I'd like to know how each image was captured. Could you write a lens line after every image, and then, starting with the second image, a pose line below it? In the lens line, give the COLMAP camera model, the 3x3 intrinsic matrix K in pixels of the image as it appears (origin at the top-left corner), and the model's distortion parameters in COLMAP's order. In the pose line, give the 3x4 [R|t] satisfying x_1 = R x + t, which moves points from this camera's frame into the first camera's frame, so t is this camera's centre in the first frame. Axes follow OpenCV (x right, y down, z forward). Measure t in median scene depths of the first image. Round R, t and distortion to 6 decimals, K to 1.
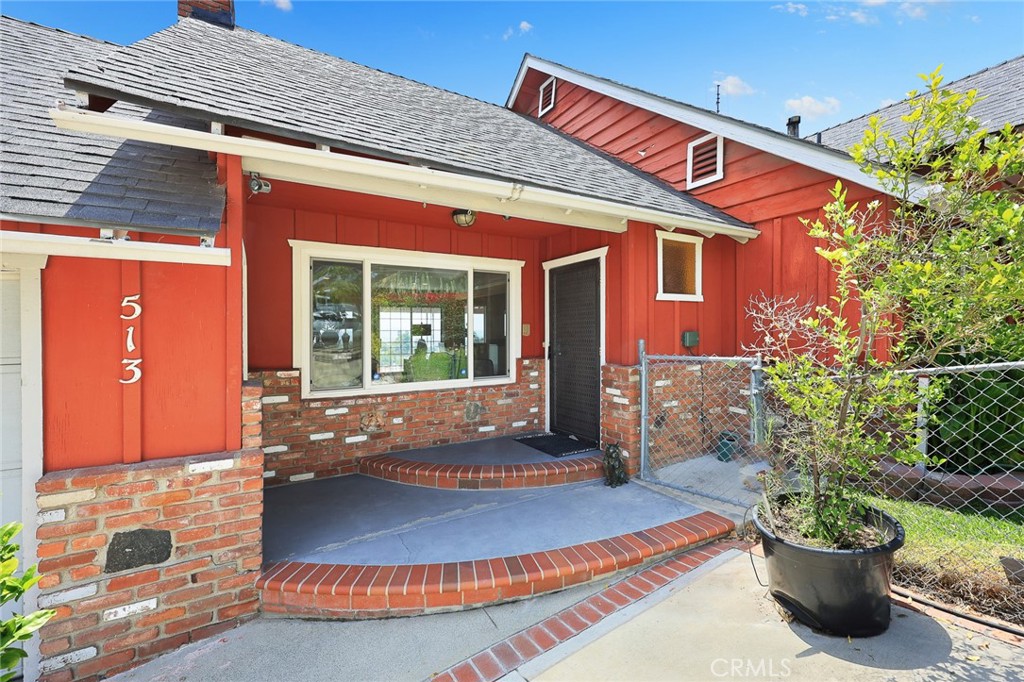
lens RADIAL K [[394.2, 0, 516.6], [0, 394.2, 381.1], [0, 0, 1]] dist [0.000838, 0.000137]
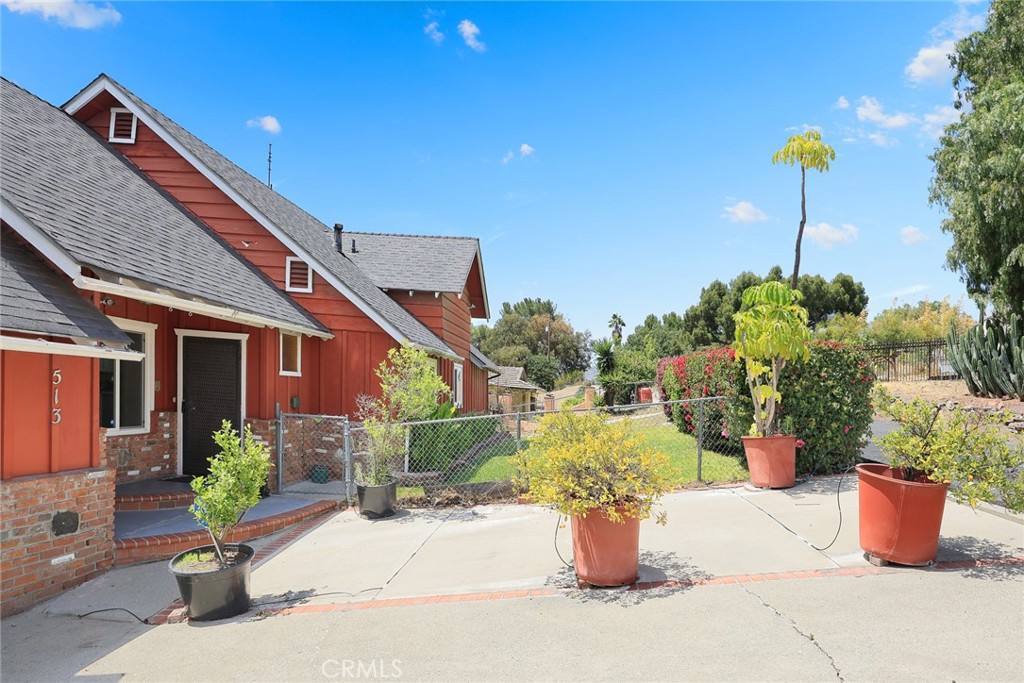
lens RADIAL K [[651.2, 0, 512.0], [0, 651.2, 356.4], [0, 0, 1]] dist [-0.001143, 0.001359]
pose [[0.586766, 0.099623, 0.803605, -1.043529], [0.015009, 0.990895, -0.133800, 0.060254], [-0.809617, 0.090571, 0.579928, -1.067903]]
